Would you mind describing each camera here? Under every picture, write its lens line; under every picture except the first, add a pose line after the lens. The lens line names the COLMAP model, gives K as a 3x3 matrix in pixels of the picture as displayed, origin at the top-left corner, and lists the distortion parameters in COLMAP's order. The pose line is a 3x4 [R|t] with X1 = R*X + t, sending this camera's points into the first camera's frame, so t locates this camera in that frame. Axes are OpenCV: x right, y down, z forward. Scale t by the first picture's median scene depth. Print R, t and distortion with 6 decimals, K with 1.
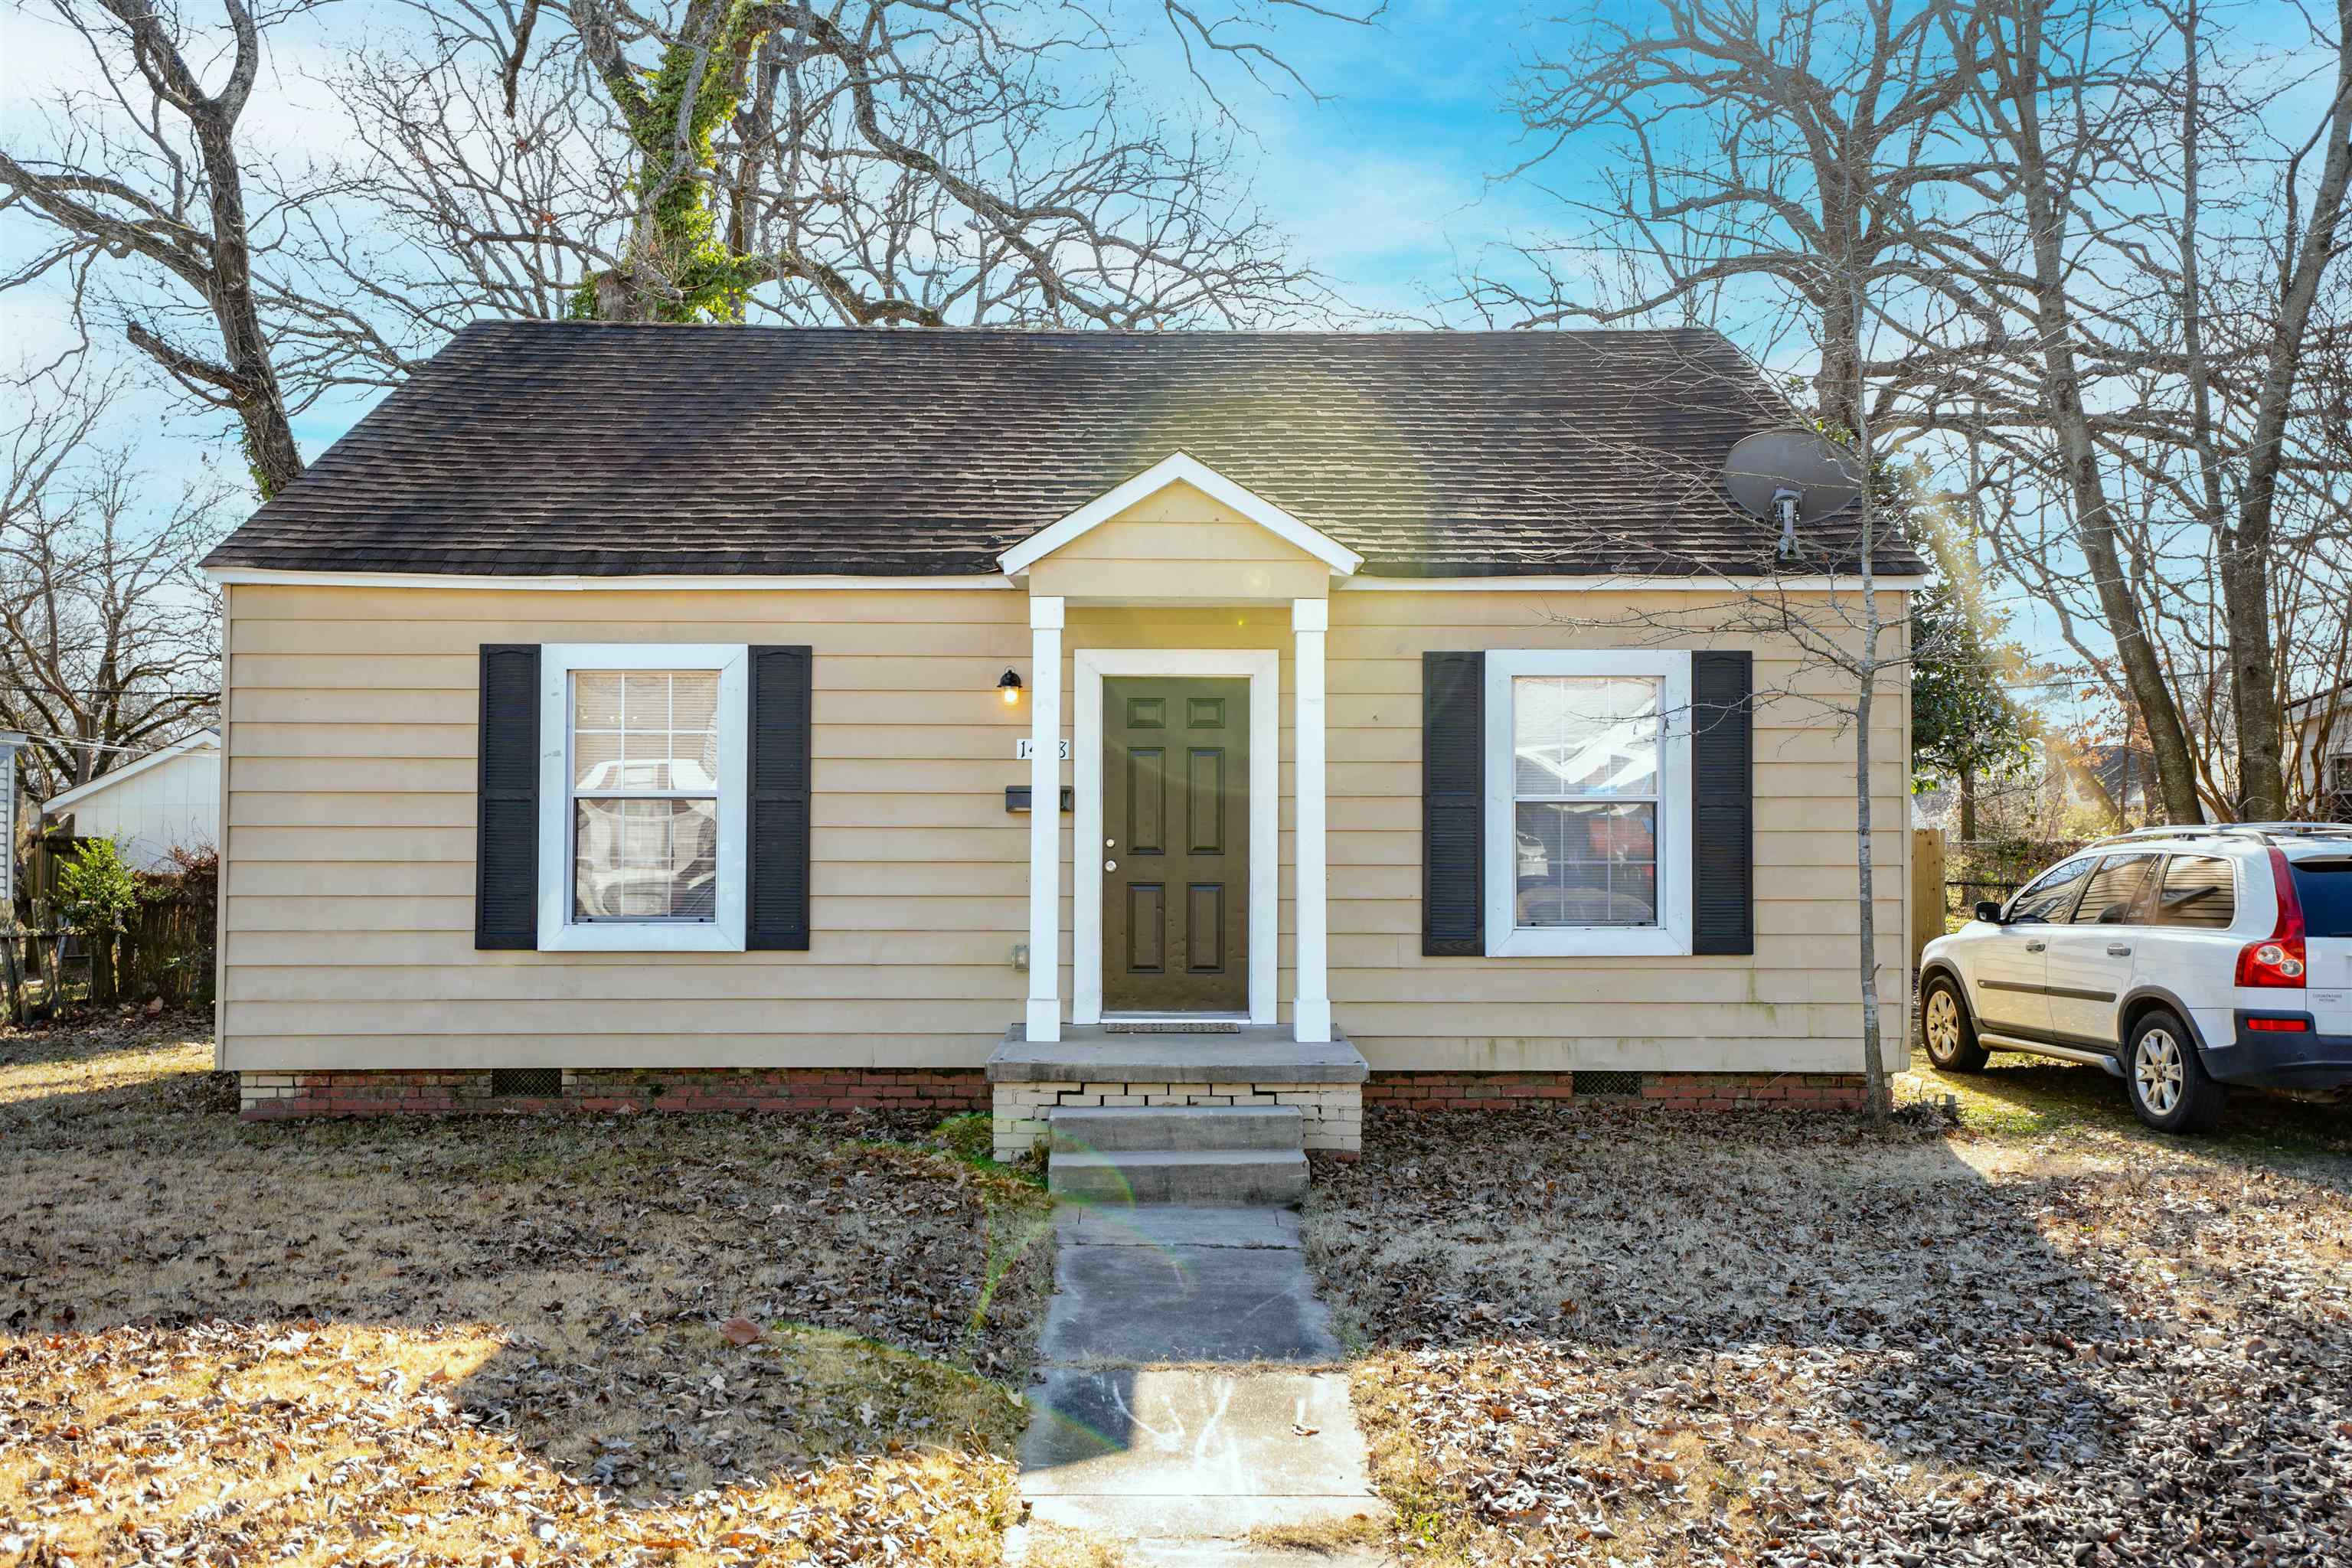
lens RADIAL K [[1922.4, 0, 1176.0], [0, 1922.4, 784.0], [0, 0, 1]] dist [-0.000282, 0.000971]
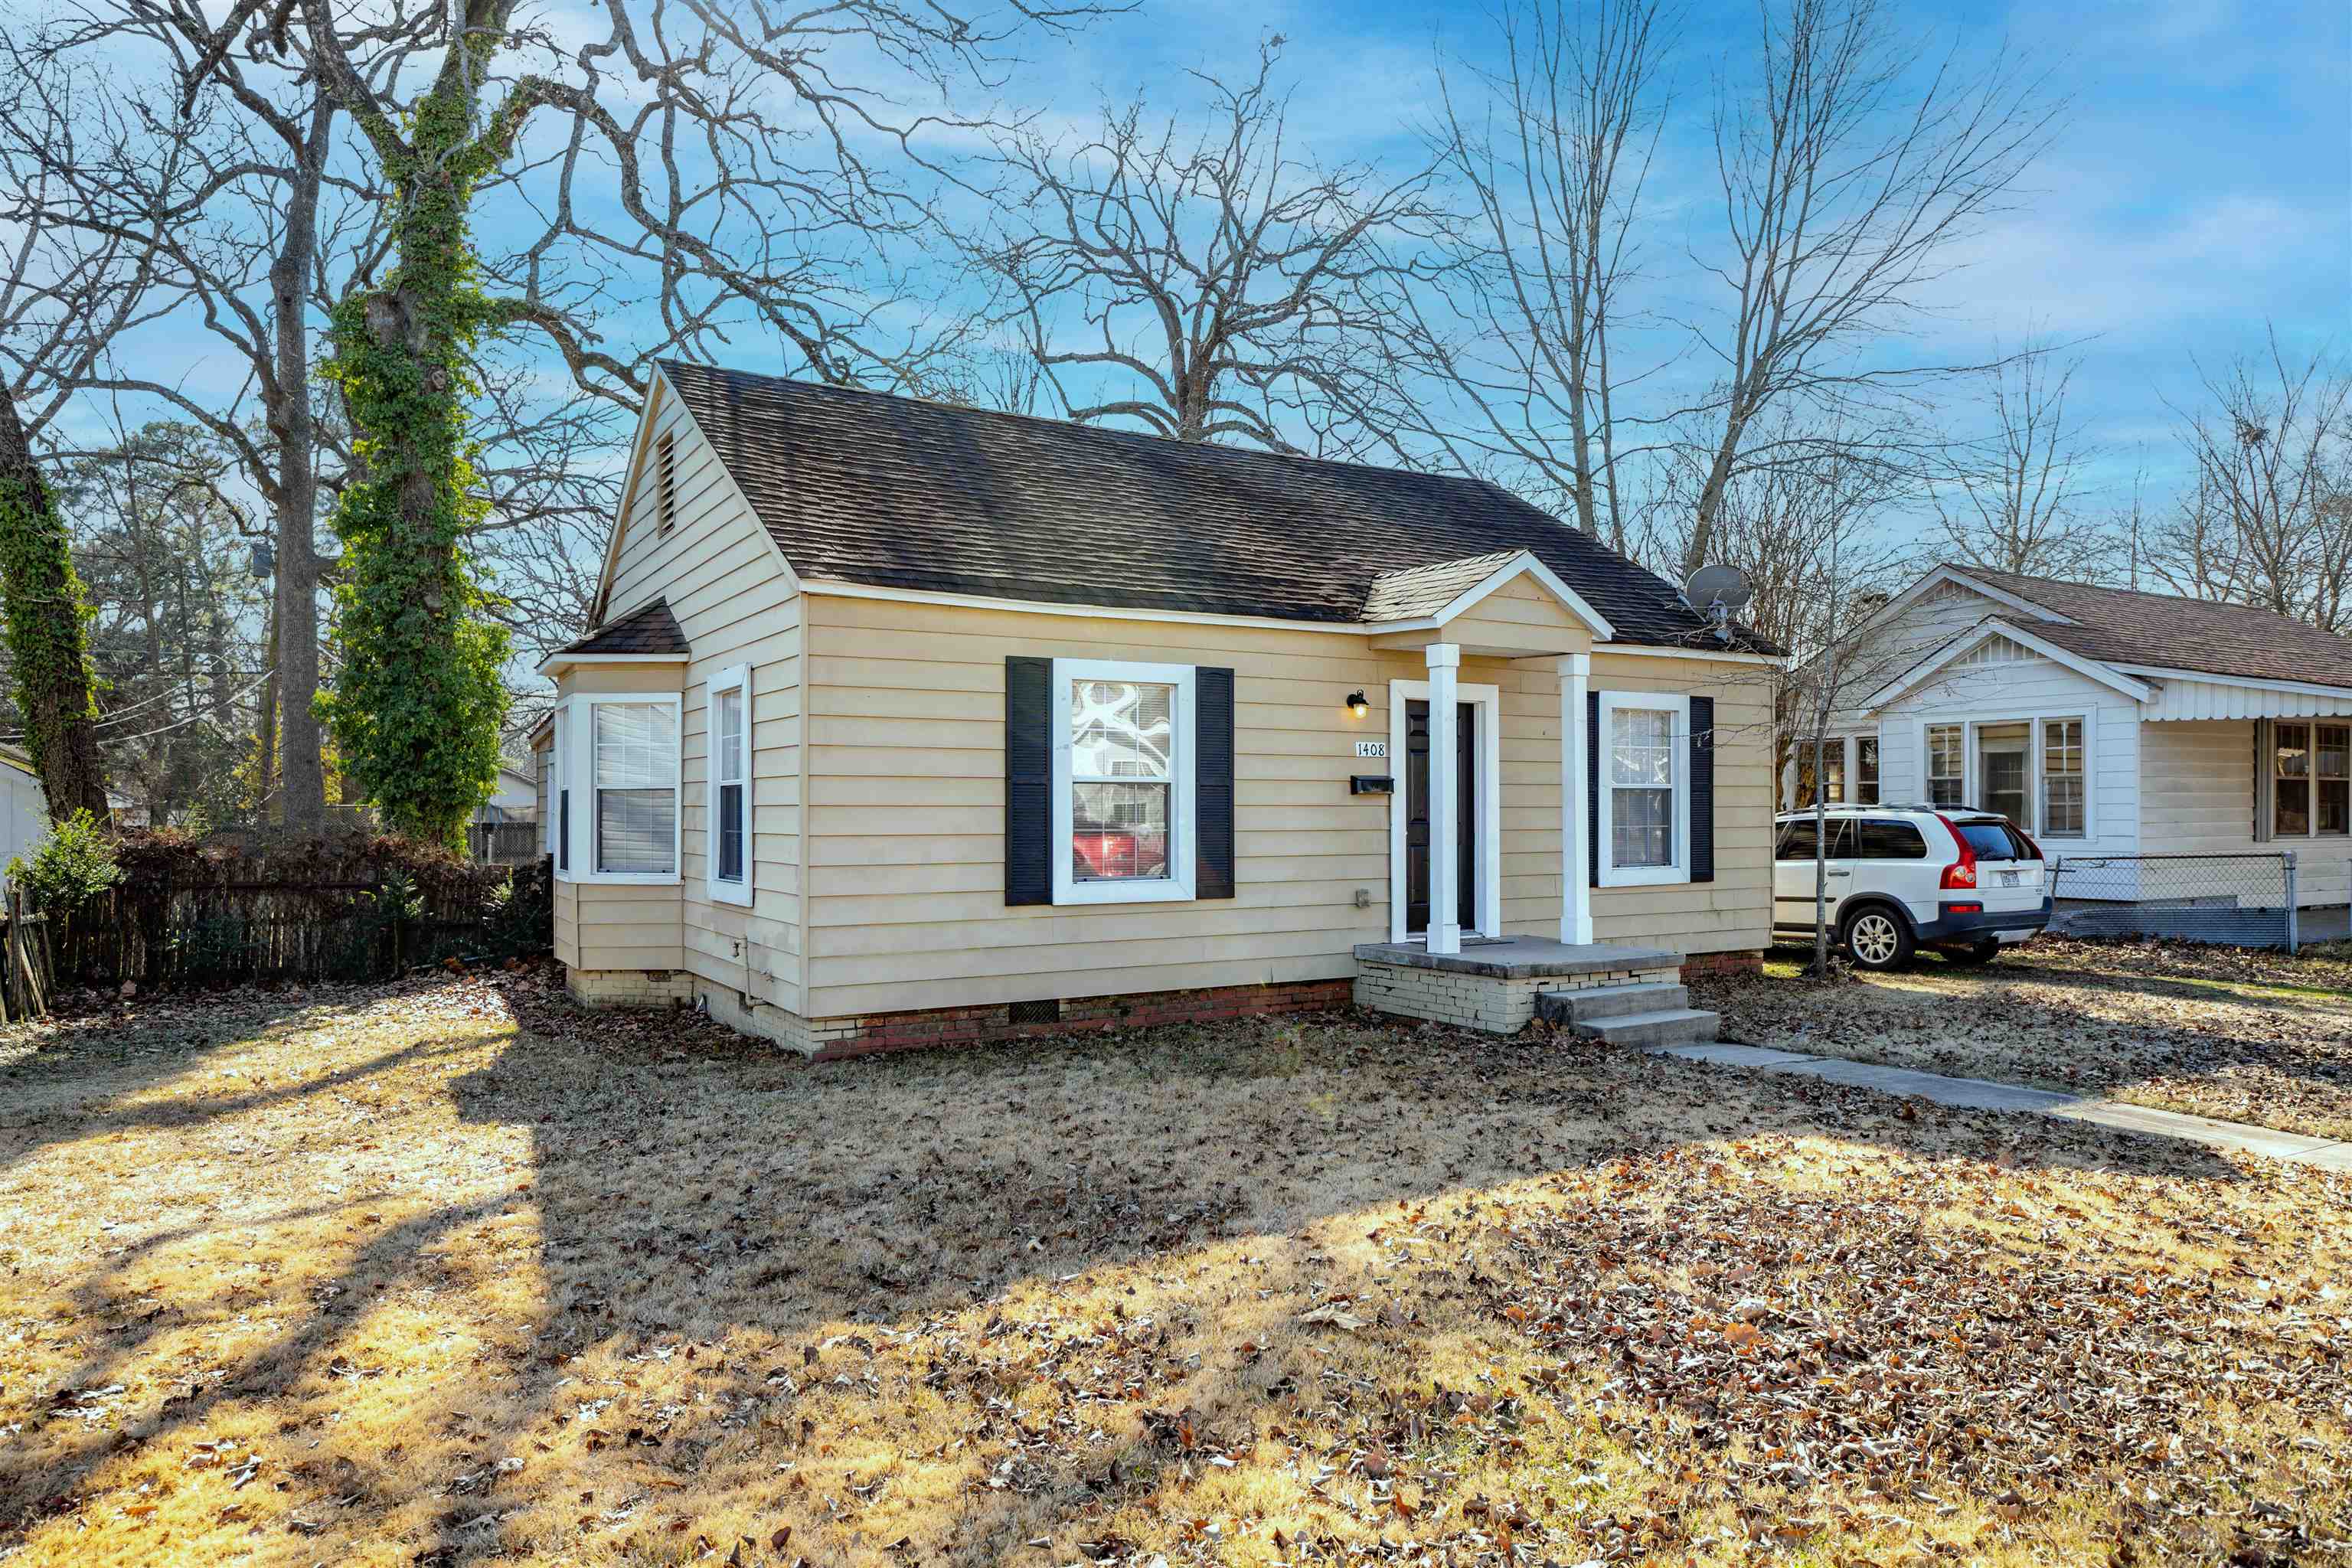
lens RADIAL K [[1494.4, 0, 1176.0], [0, 1494.4, 784.0], [0, 0, 1]] dist [-0.078213, 0.000203]
pose [[0.871892, 0.005459, 0.489667, -0.732013], [-0.007864, 0.999965, 0.002856, 0.004974], [-0.489635, -0.006341, 0.871905, 0.119399]]
